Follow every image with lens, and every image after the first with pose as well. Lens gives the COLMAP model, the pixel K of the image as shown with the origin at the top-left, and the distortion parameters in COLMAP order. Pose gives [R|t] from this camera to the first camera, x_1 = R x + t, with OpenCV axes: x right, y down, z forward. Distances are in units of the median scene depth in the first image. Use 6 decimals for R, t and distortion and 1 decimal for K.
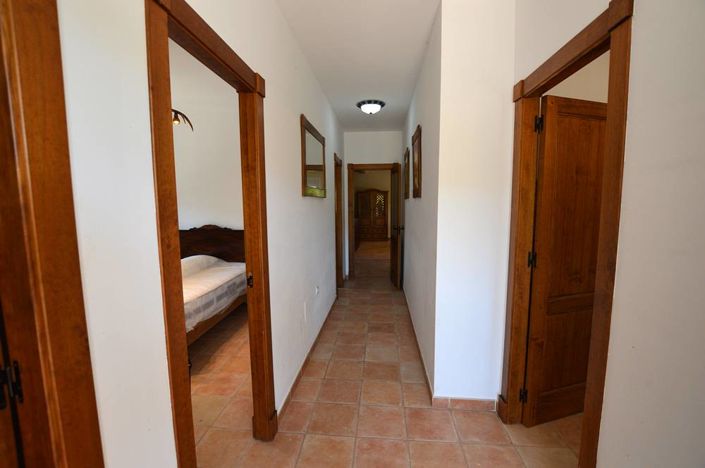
lens RADIAL K [[323.3, 0, 353.6], [0, 323.3, 233.9], [0, 0, 1]] dist [-0.031065, 0.001150]
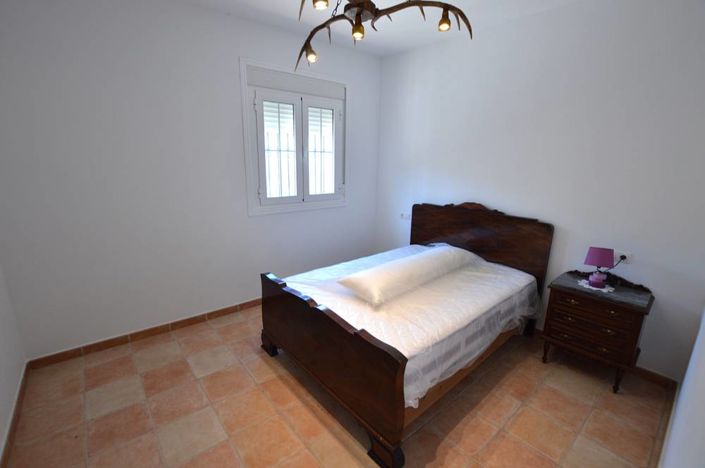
lens RADIAL K [[323.3, 0, 353.8], [0, 323.3, 234.4], [0, 0, 1]] dist [-0.031065, 0.001150]
pose [[0.720207, 0.185457, -0.668512, -0.205759], [-0.102005, 0.981442, 0.162376, -0.062052], [0.686219, -0.048753, 0.725759, 0.419120]]
